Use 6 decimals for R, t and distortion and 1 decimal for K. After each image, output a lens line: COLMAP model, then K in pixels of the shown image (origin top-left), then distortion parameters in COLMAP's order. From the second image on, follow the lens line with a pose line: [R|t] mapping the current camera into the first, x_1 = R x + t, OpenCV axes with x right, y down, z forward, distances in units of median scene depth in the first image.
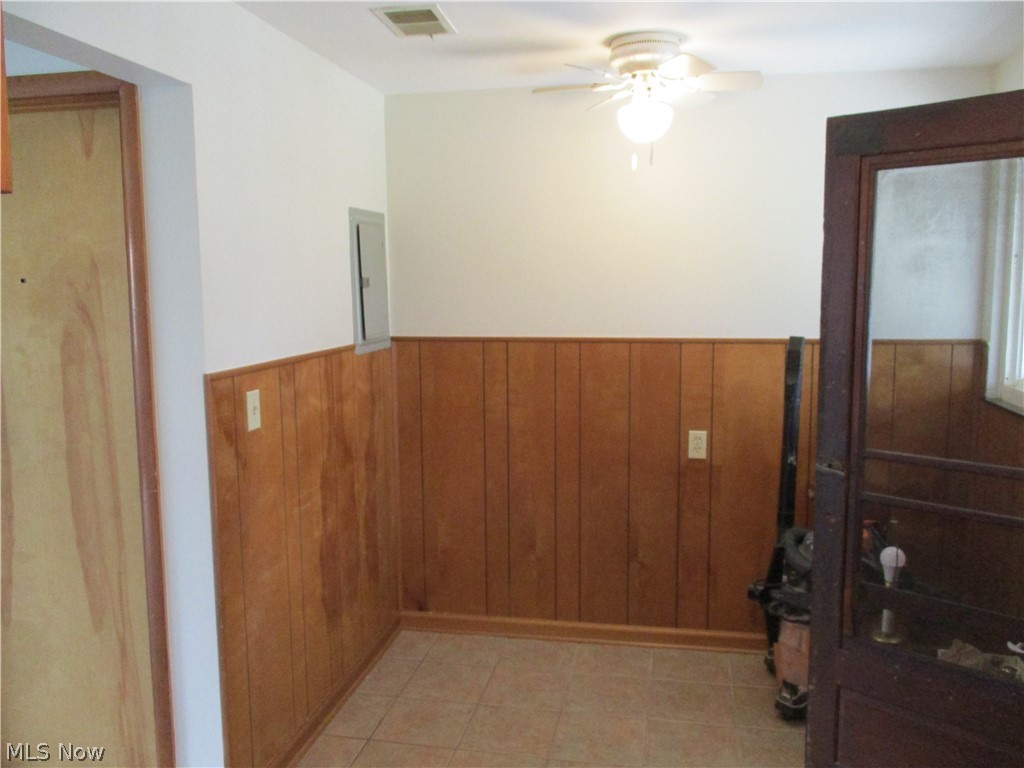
lens RADIAL K [[862.5, 0, 505.4], [0, 862.5, 385.8], [0, 0, 1]] dist [-0.009664, 0.005233]
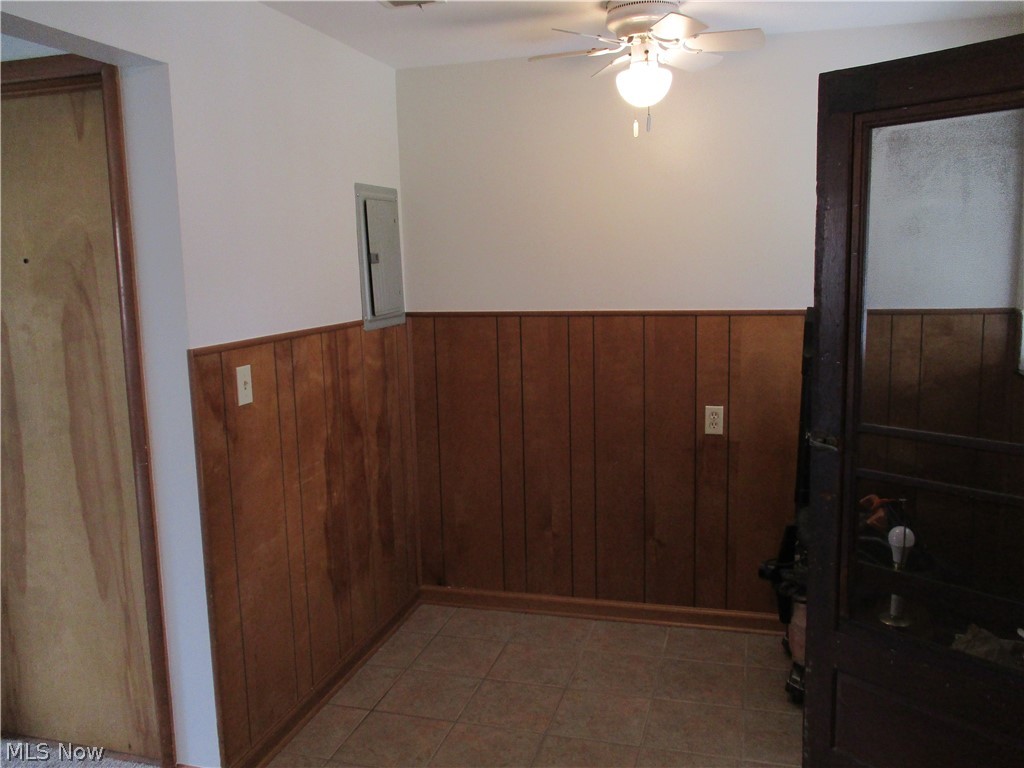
lens RADIAL K [[862.5, 0, 513.9], [0, 862.5, 384.6], [0, 0, 1]] dist [-0.009664, 0.005233]
pose [[0.995959, -0.003813, -0.089723, 0.101717], [0.005963, 0.999701, 0.023702, 0.004799], [0.089606, -0.024141, 0.995685, 0.015032]]
